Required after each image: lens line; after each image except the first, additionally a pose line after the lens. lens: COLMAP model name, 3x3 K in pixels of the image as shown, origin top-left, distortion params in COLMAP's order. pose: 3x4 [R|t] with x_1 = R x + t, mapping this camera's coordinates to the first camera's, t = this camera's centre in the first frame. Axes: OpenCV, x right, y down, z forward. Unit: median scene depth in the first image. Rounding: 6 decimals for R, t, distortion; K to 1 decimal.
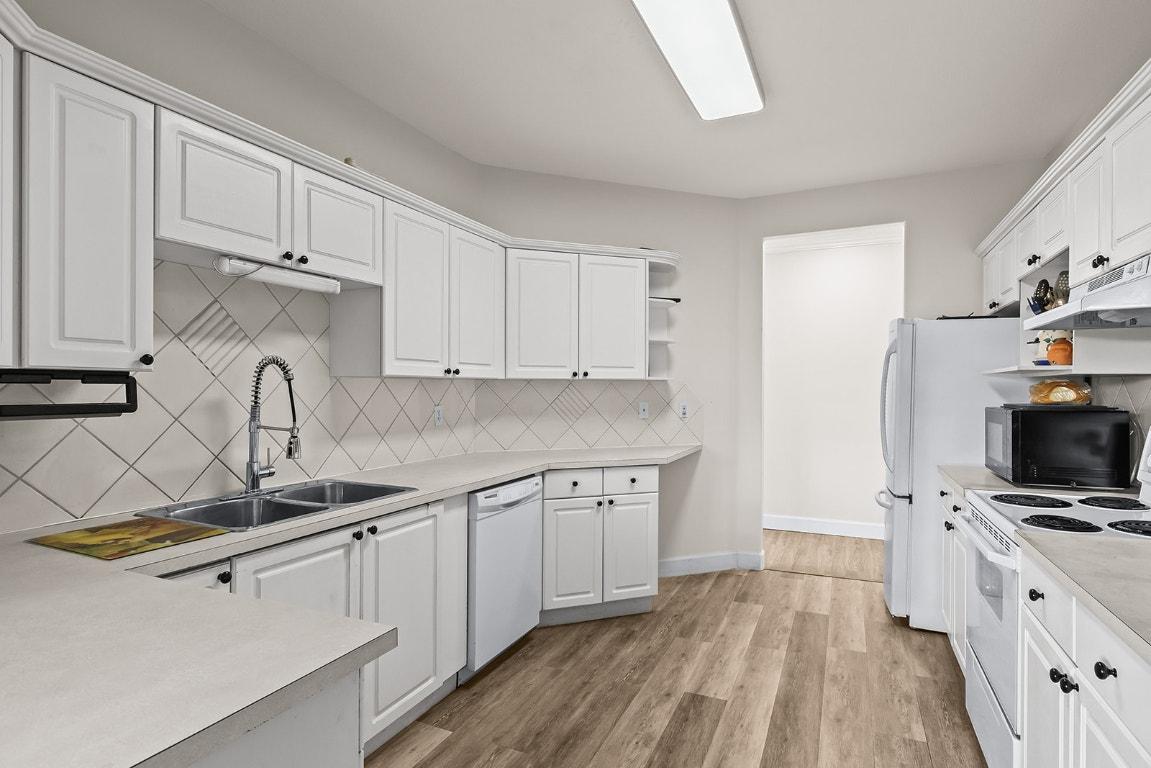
lens RADIAL K [[596.7, 0, 571.1], [0, 596.7, 390.0], [0, 0, 1]] dist [-0.003946, -0.002227]
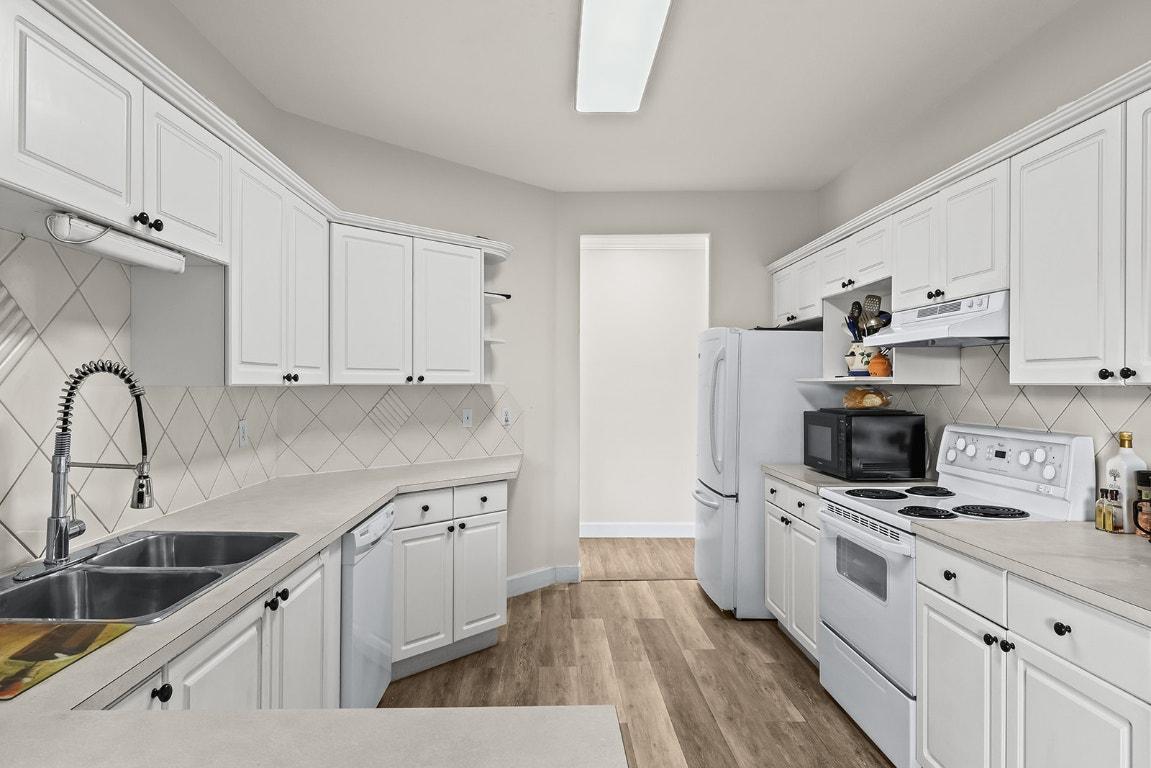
lens RADIAL K [[673.3, 0, 555.2], [0, 673.3, 383.0], [0, 0, 1]] dist [0.003946, -0.004227]
pose [[0.904239, -0.000059, 0.427027, -0.299329], [0.002009, 0.999990, -0.004117, -0.022291], [-0.427022, 0.004581, 0.904229, 0.062608]]
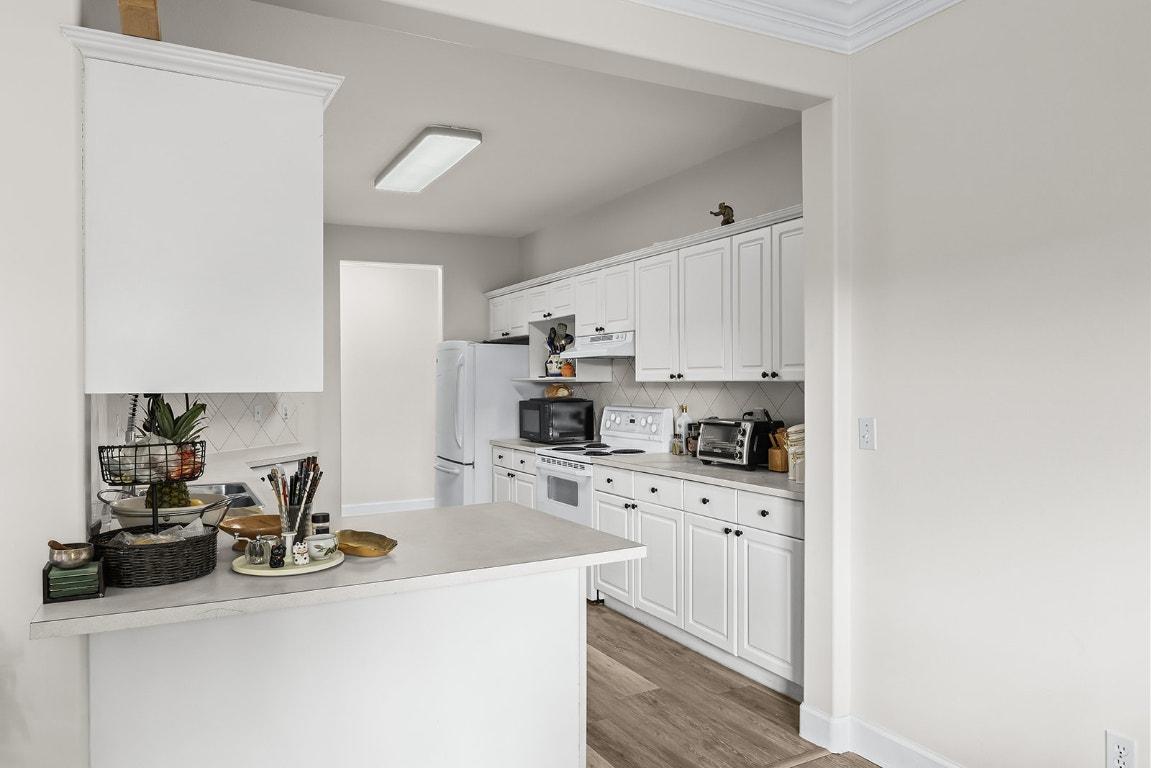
lens RADIAL K [[743.0, 0, 550.9], [0, 743.0, 384.4], [0, 0, 1]] dist [0.000996, 0.000468]
pose [[0.615268, -0.010031, 0.788254, -0.950923], [0.012003, 0.999922, 0.003356, -0.024342], [-0.788226, 0.007397, 0.615341, -0.352473]]
